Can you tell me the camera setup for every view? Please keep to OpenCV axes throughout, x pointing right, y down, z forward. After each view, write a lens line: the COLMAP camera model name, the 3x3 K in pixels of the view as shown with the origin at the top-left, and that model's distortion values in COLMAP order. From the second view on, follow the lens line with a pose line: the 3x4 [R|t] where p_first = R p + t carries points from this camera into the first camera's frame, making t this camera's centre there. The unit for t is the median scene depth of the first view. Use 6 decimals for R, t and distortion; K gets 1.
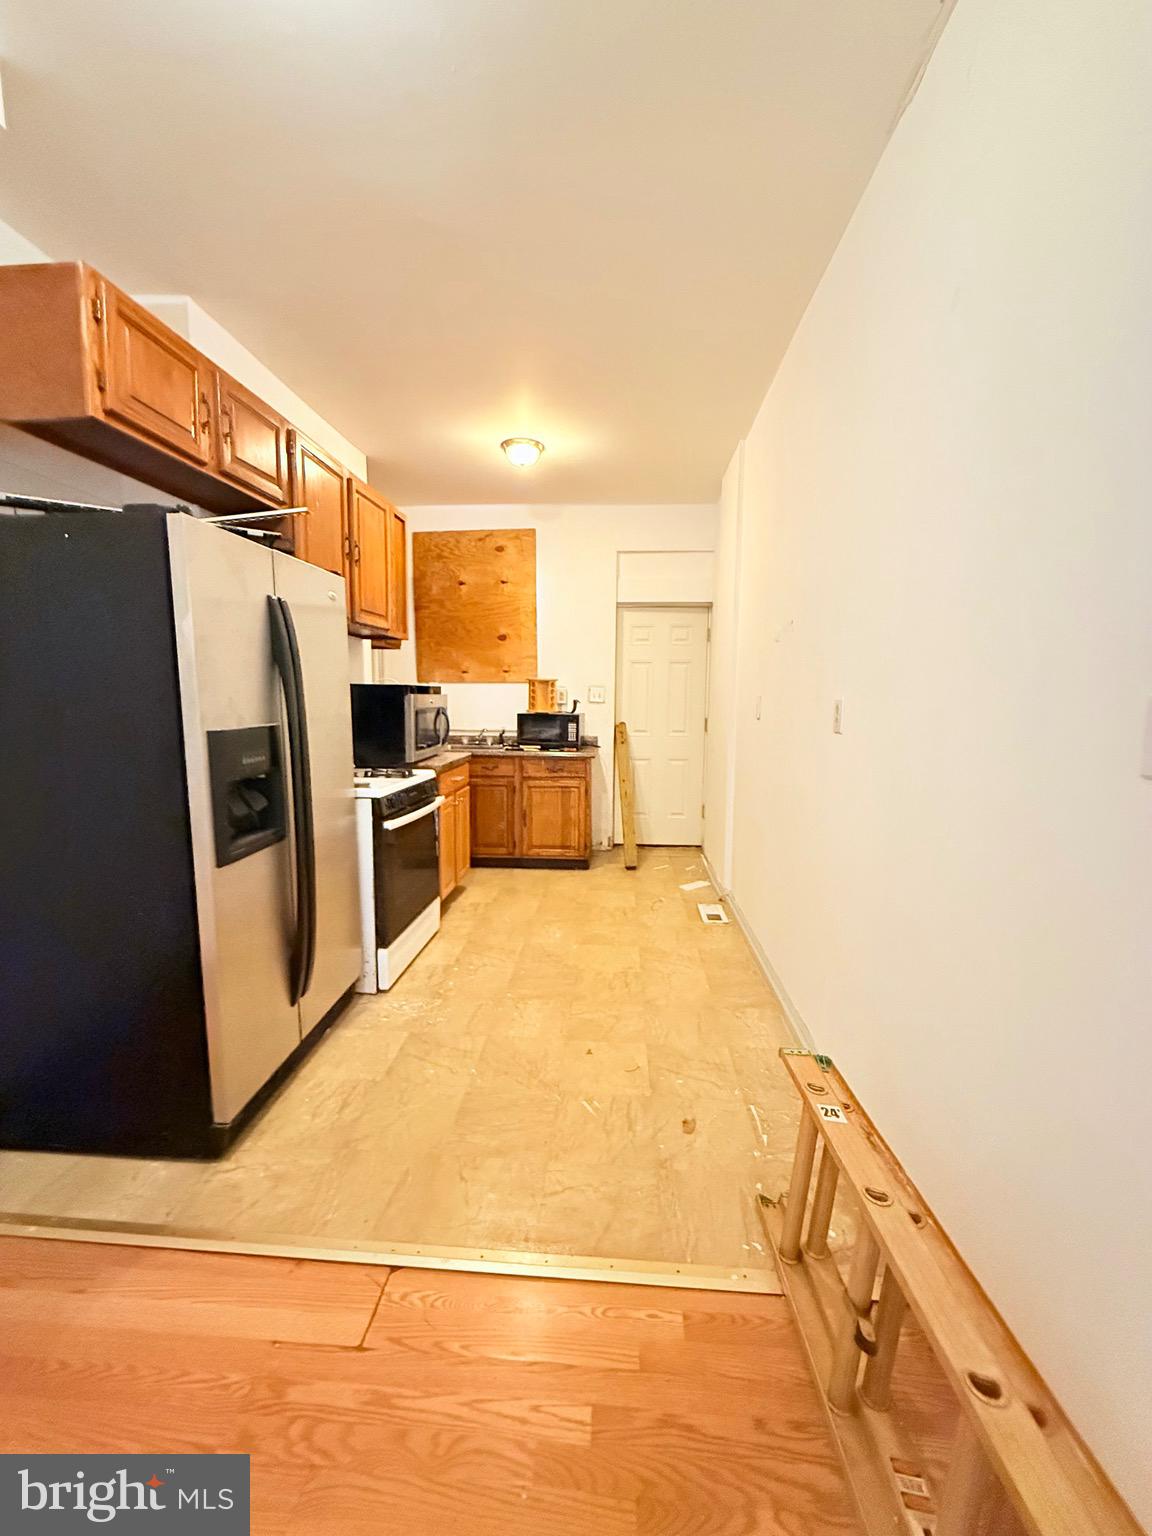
lens RADIAL K [[618.9, 0, 580.4], [0, 618.9, 769.4], [0, 0, 1]] dist [0.001531, 0.000179]
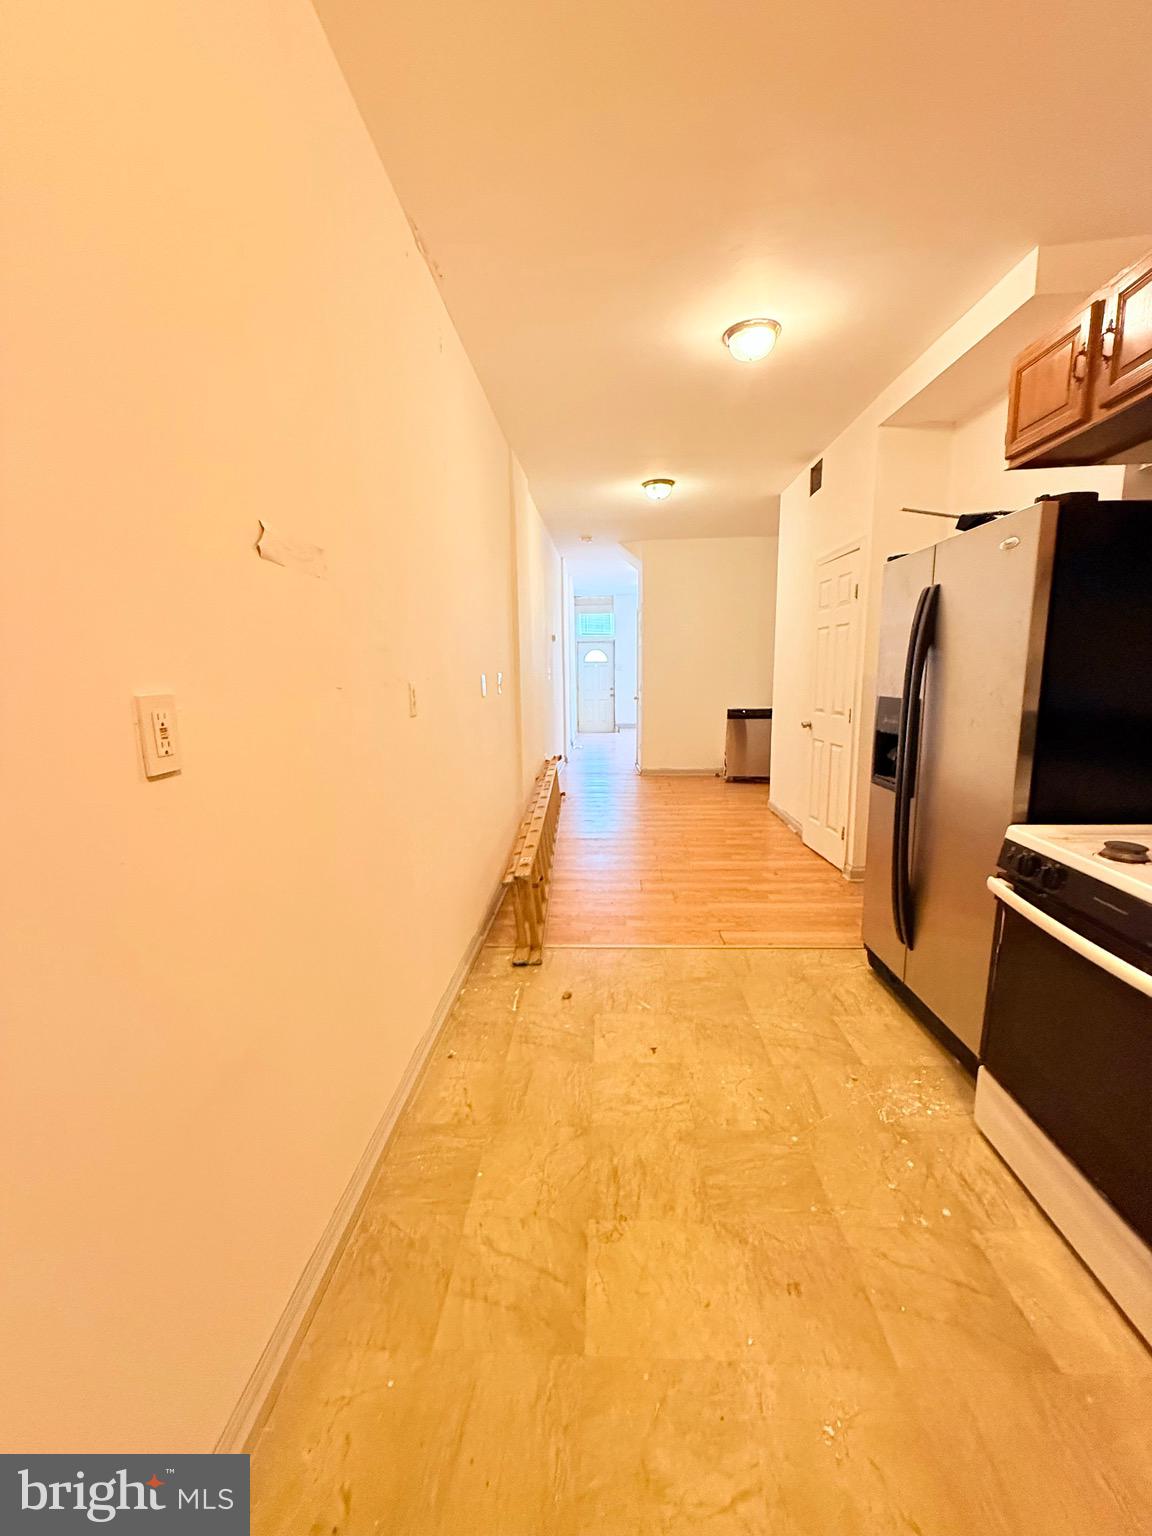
lens RADIAL K [[618.9, 0, 579.9], [0, 618.9, 768.8], [0, 0, 1]] dist [0.001531, 0.000179]
pose [[-0.999770, 0.011914, -0.017843, 0.122000], [0.006527, 0.961121, 0.276051, -0.198882], [0.020438, 0.275871, -0.960977, 1.558978]]
